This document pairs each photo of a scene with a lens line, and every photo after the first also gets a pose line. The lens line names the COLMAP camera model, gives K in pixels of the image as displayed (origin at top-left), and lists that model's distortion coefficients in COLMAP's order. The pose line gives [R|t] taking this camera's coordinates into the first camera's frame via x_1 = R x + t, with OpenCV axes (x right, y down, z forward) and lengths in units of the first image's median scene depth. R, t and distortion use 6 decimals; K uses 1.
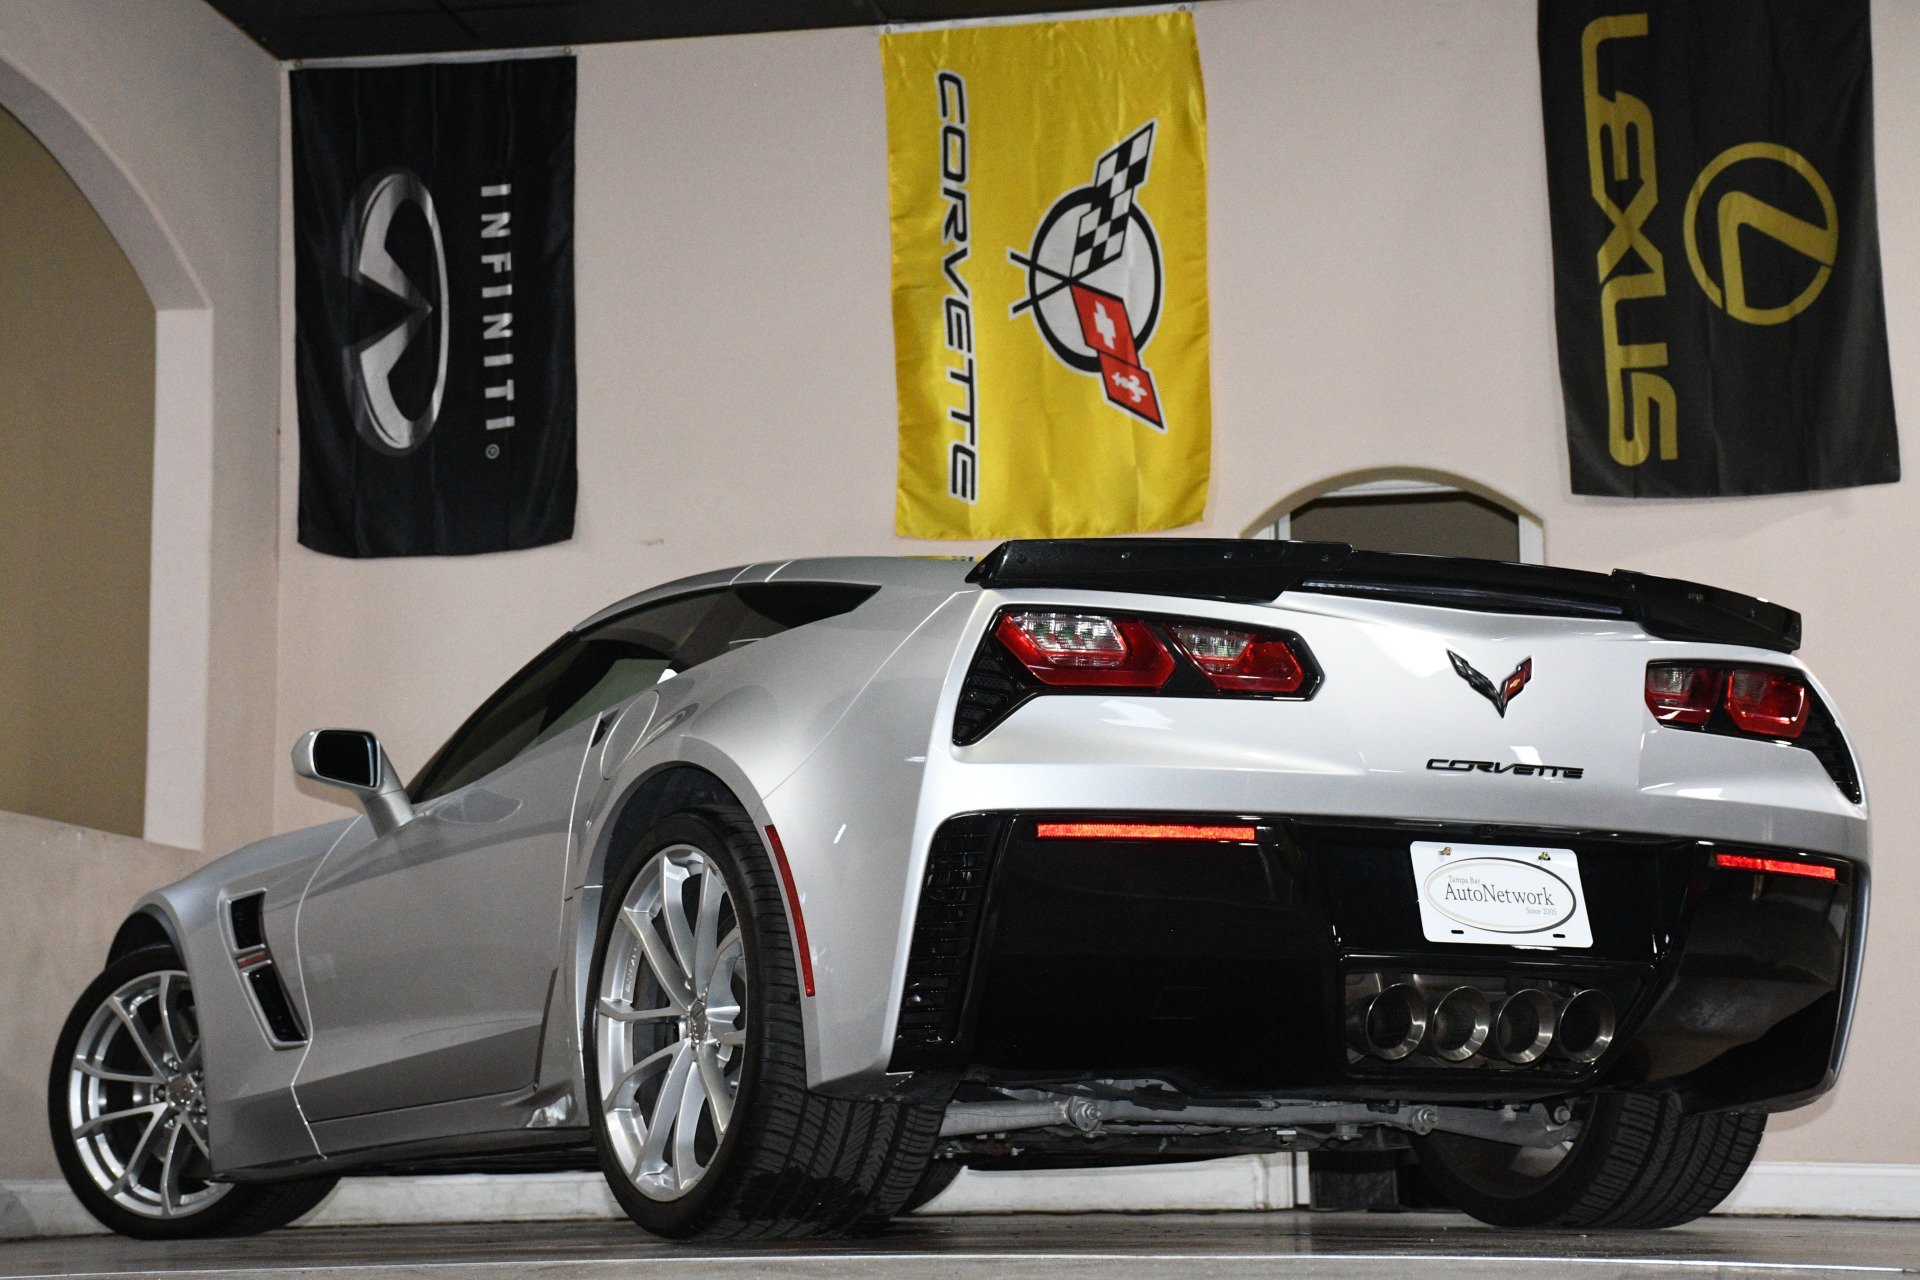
lens RADIAL K [[3581.5, 0, 964.6], [0, 3581.5, 652.9], [0, 0, 1]] dist [0.408662, 0.172539]
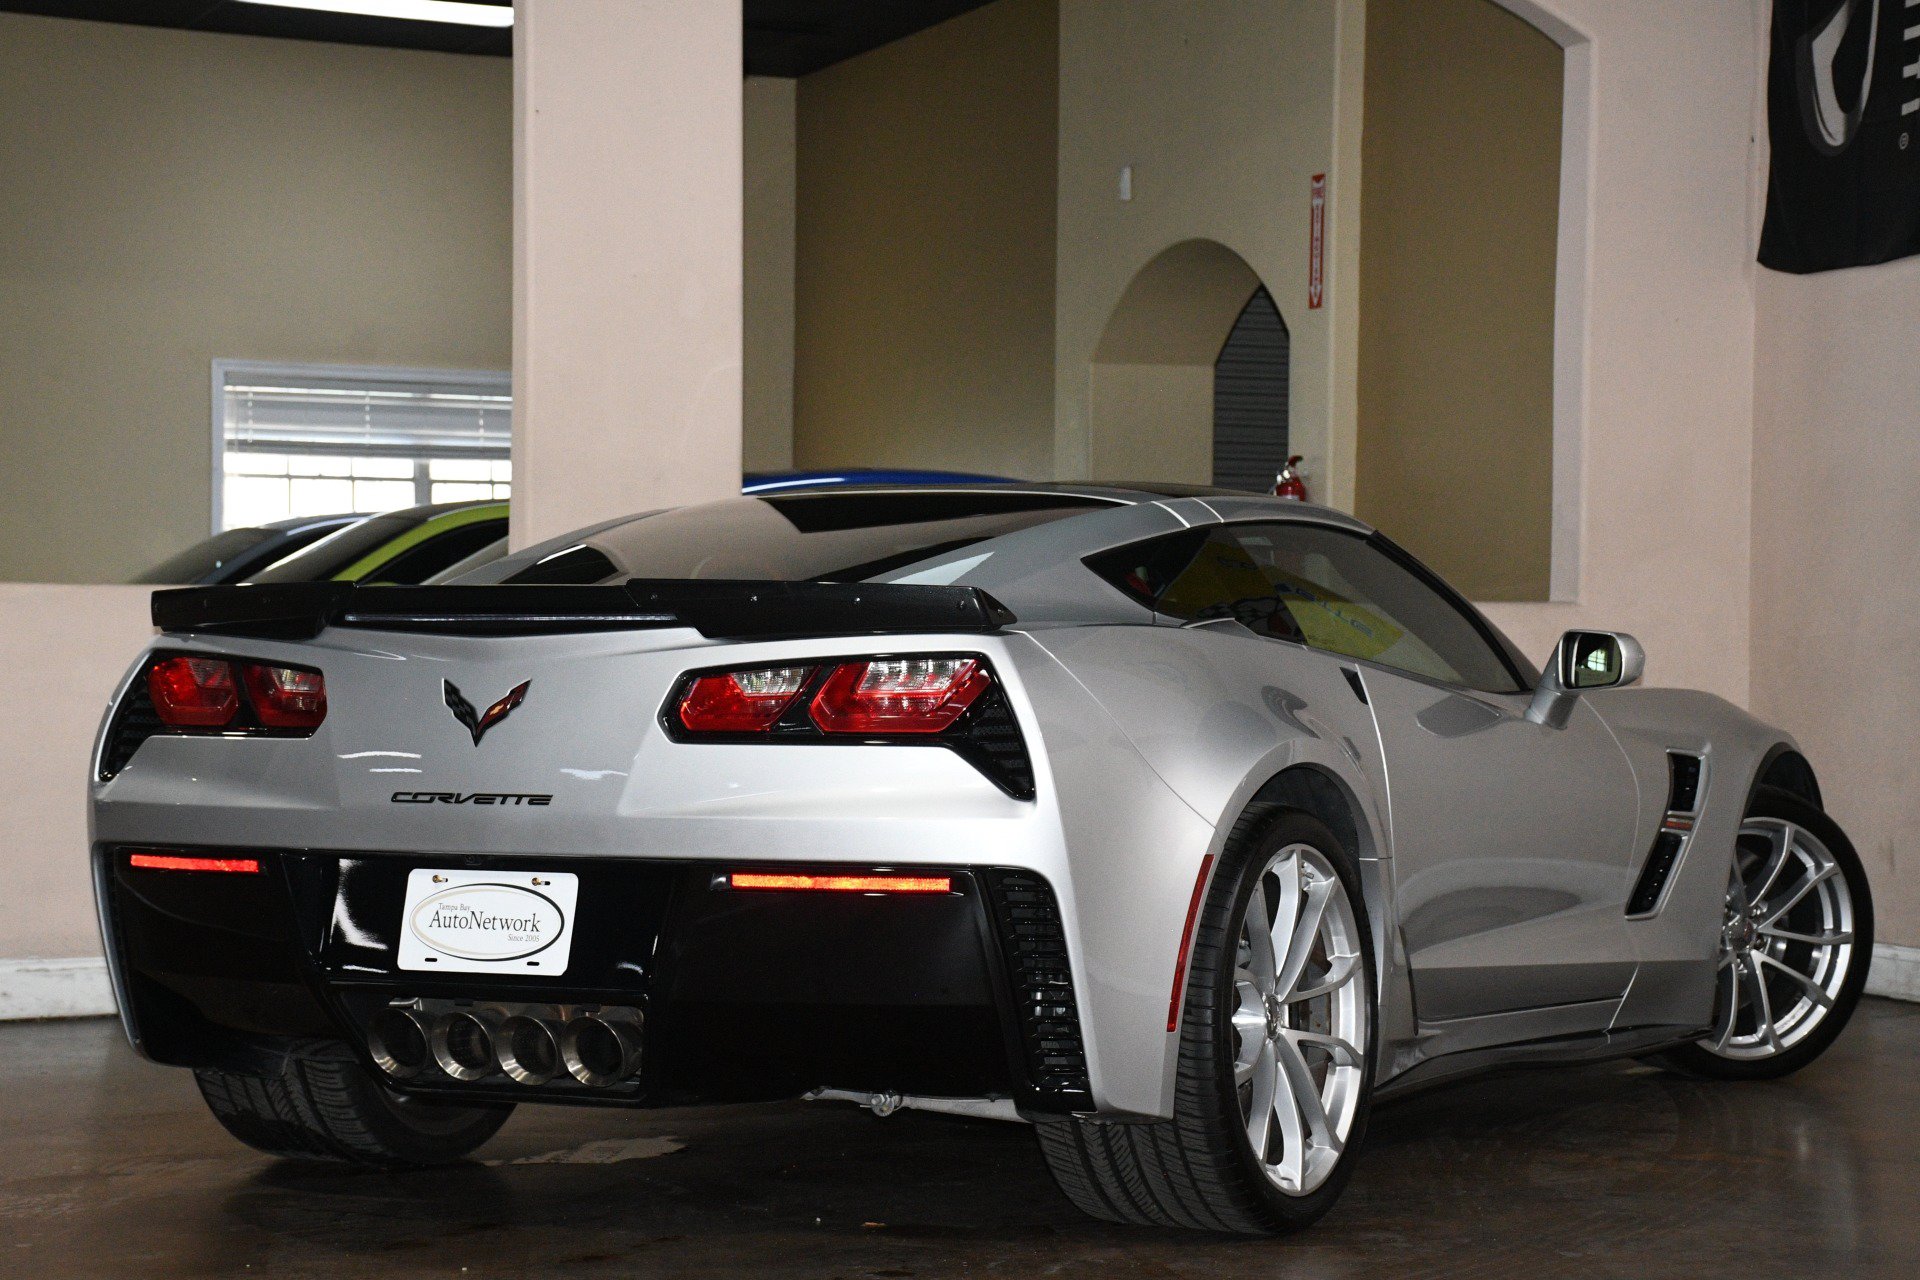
lens RADIAL K [[3808.1, 0, 988.9], [0, 3808.1, 661.0], [0, 0, 1]] dist [0.526658, 0.144908]
pose [[0.543648, 0.014344, -0.839190, 0.585427], [0.114853, 0.989177, 0.091312, -0.045159], [0.831418, -0.146025, 0.536117, 0.288778]]
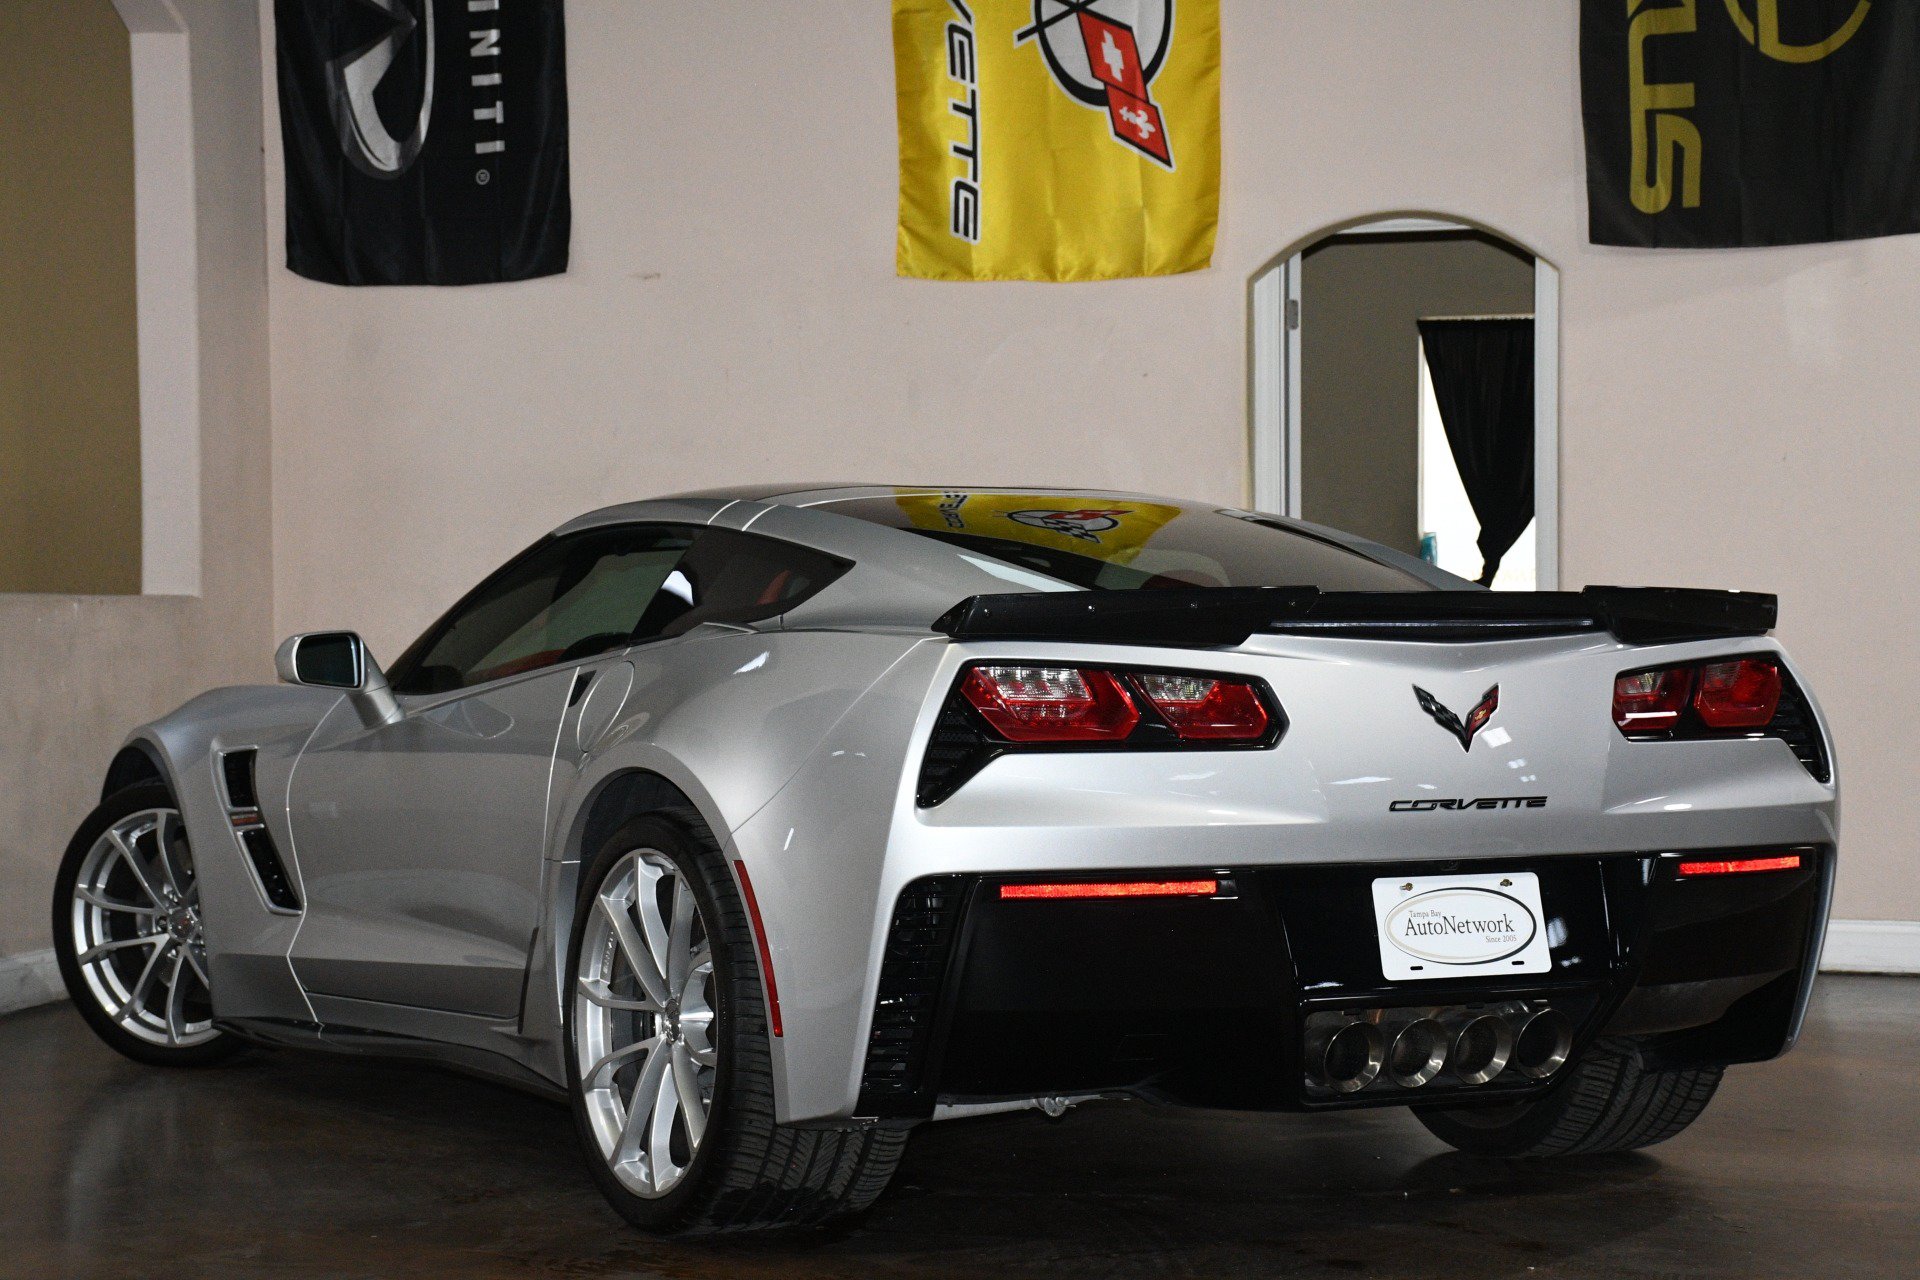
lens RADIAL K [[3671.5, 0, 960.0], [0, 3671.5, 640.0], [0, 0, 1]] dist [0.335630, 1.289271]
pose [[0.999928, 0.004252, -0.011199, 0.009999], [-0.002503, 0.988413, 0.151766, -0.088337], [0.011714, -0.151727, 0.988353, -0.007287]]
